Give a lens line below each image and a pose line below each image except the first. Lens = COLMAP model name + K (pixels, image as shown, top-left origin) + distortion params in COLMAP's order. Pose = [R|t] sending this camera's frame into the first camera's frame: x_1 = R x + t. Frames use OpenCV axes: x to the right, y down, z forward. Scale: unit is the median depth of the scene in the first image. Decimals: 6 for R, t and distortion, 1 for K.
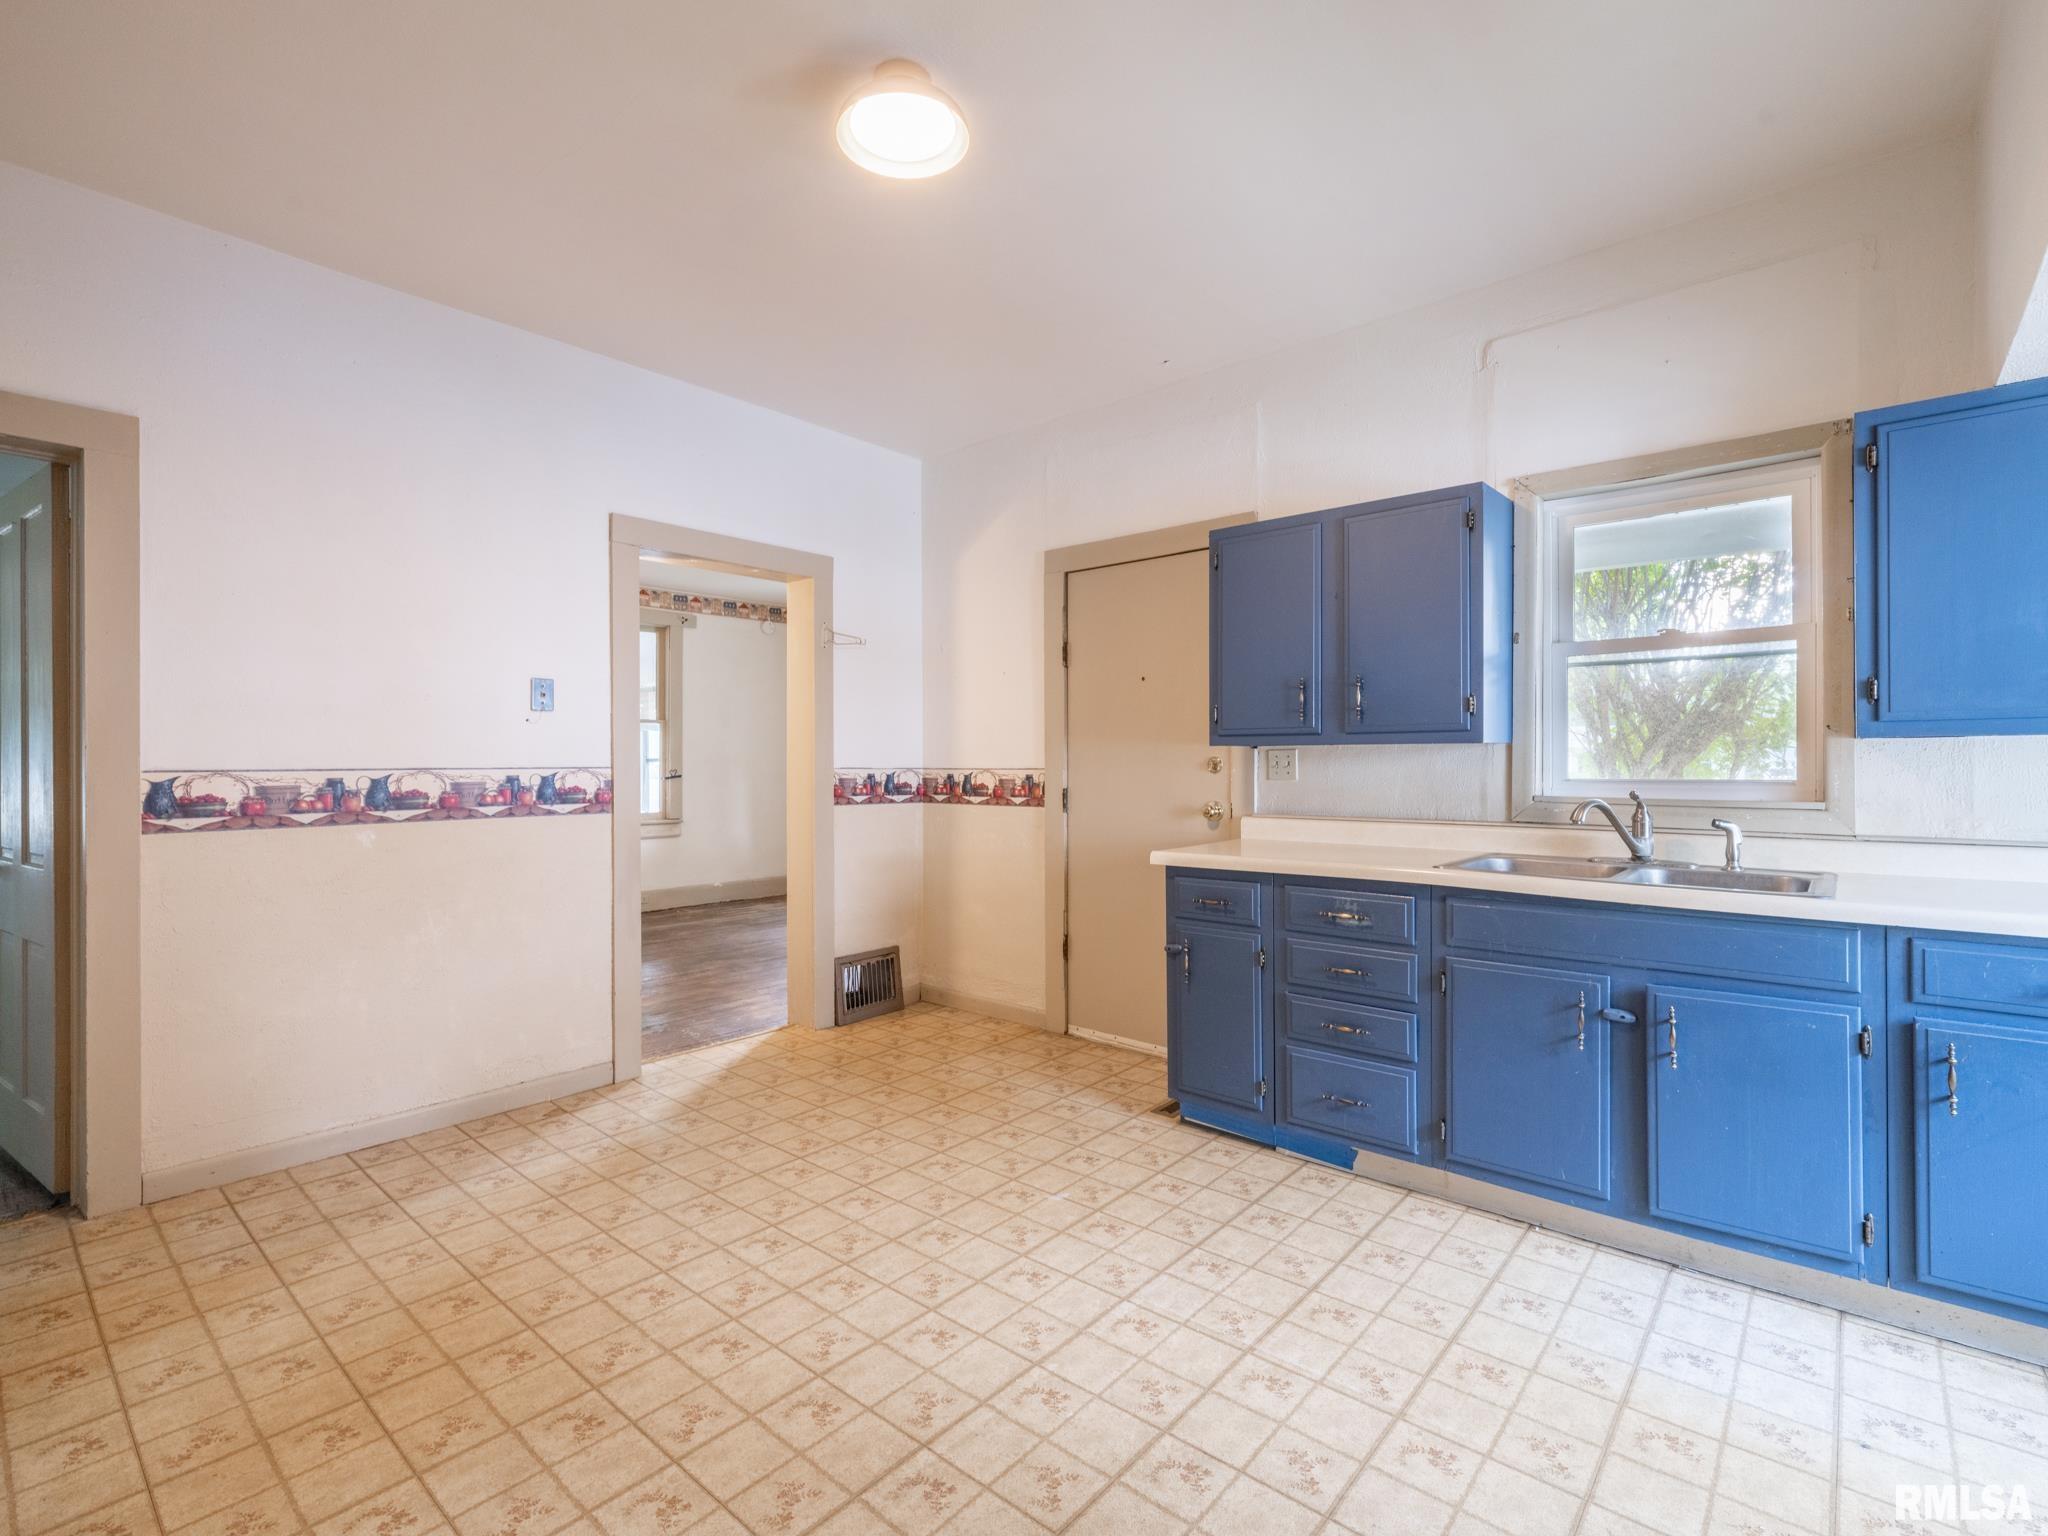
lens RADIAL K [[956.0, 0, 1027.7], [0, 956.0, 768.0], [0, 0, 1]] dist [-0.003450, 0.001122]
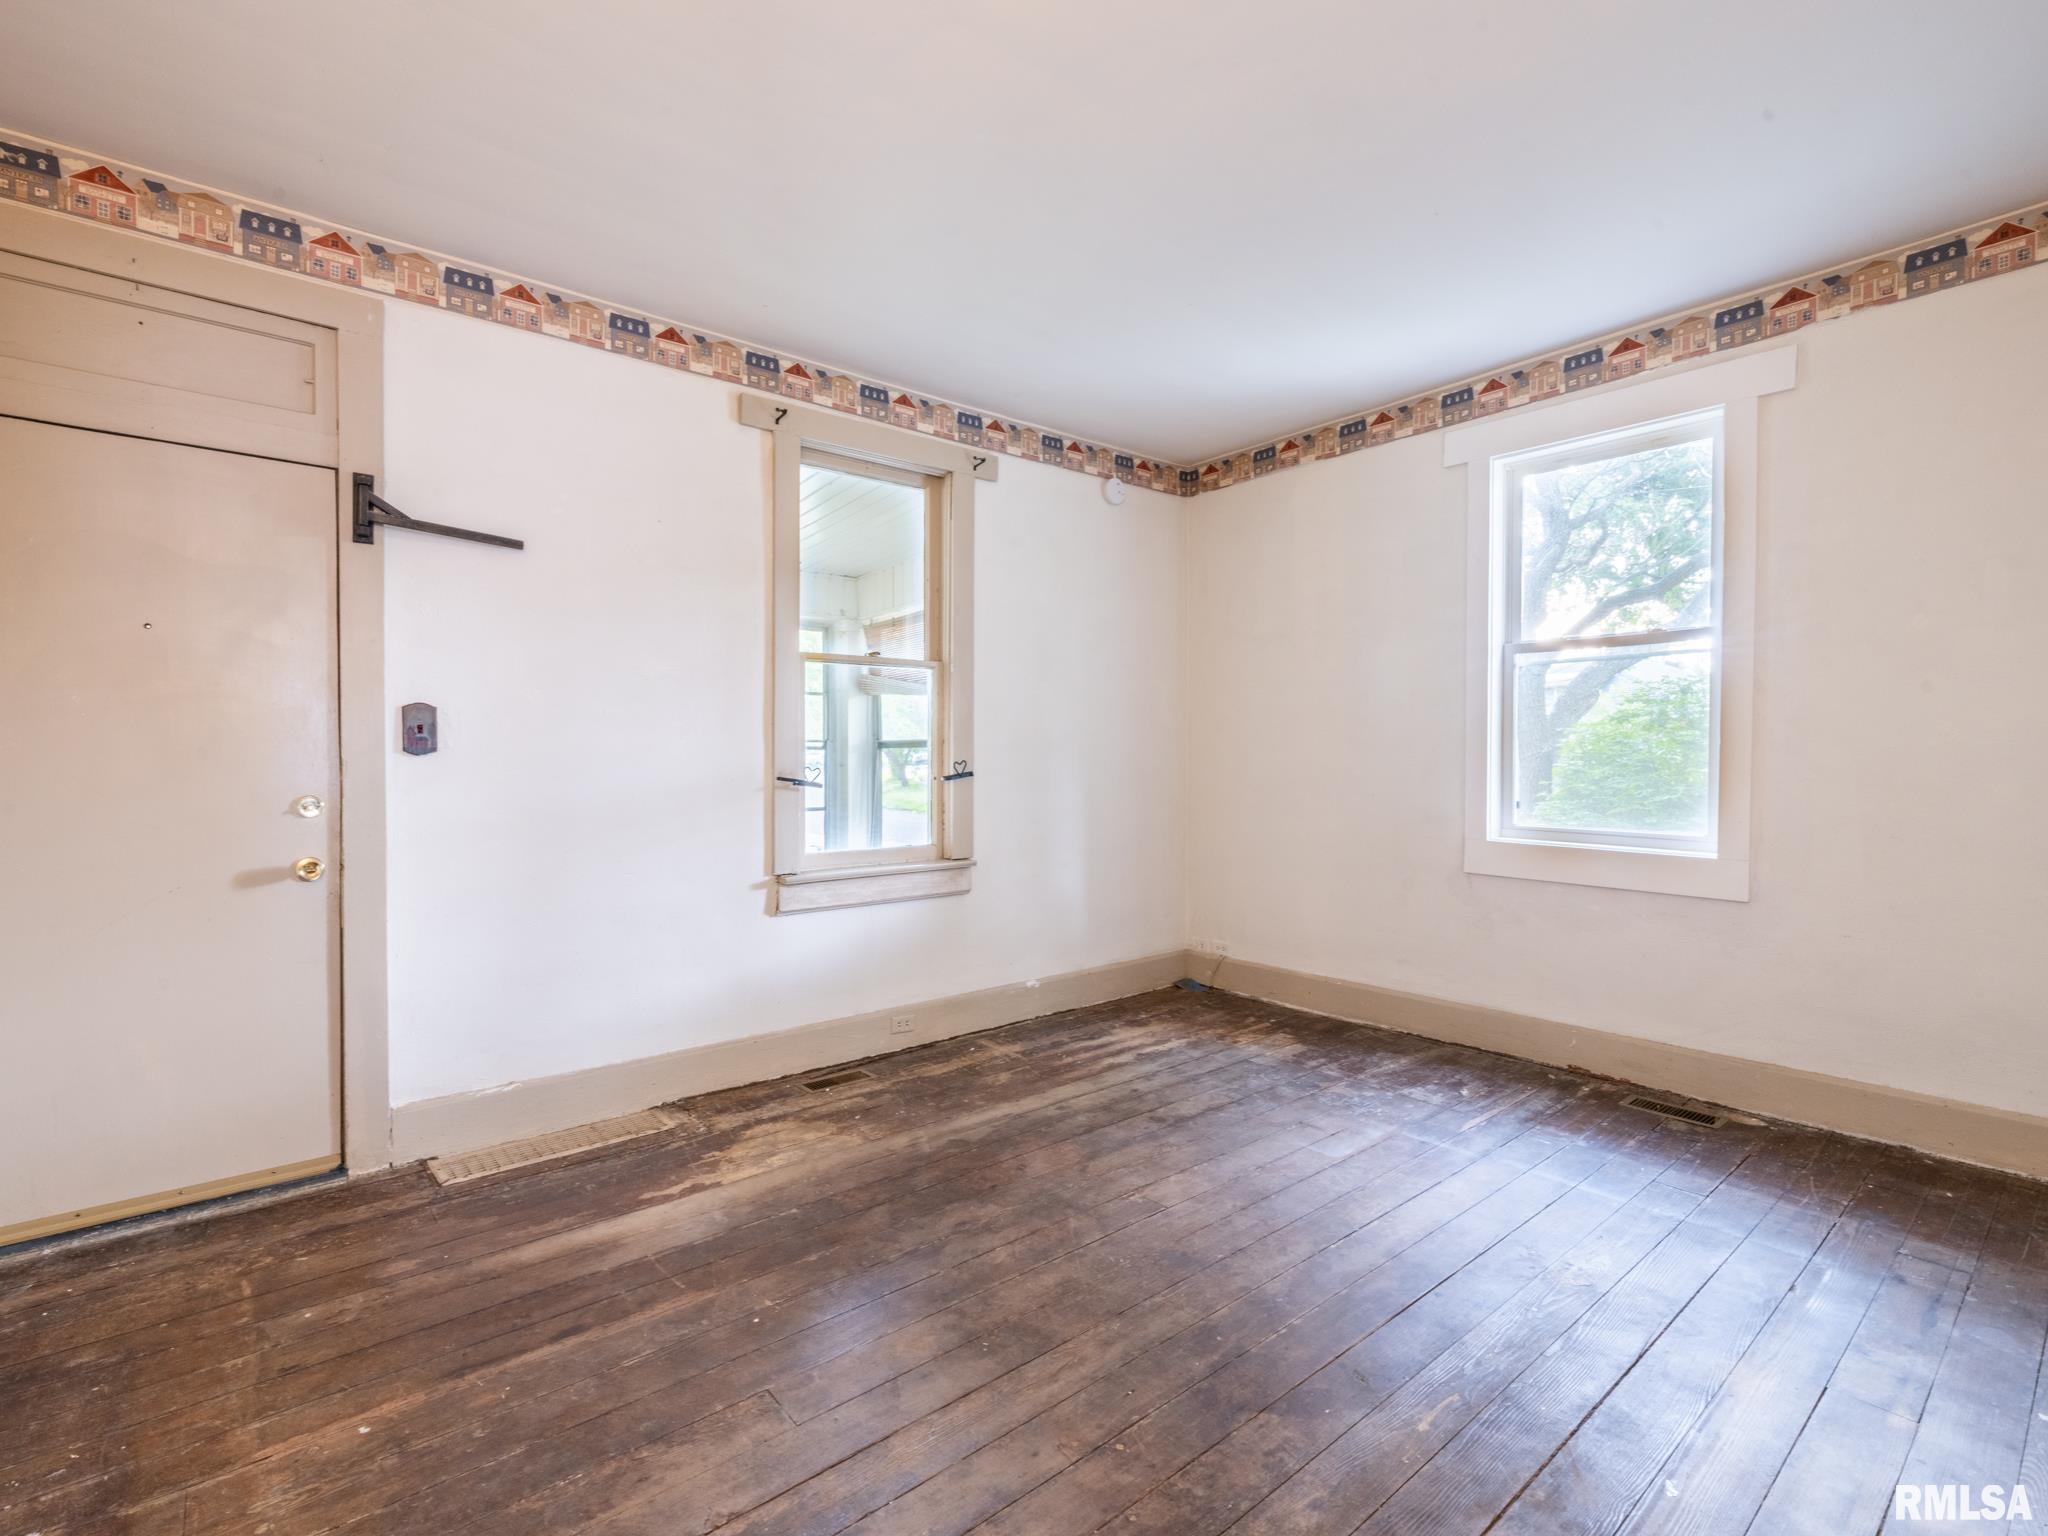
lens RADIAL K [[954.9, 0, 1013.9], [0, 954.9, 767.8], [0, 0, 1]] dist [-0.001799, 0.000650]
pose [[0.985830, 0.003295, -0.167713, -0.704969], [-0.001668, 0.999950, 0.009843, 0.001650], [0.167737, -0.009424, 0.985787, 1.397862]]
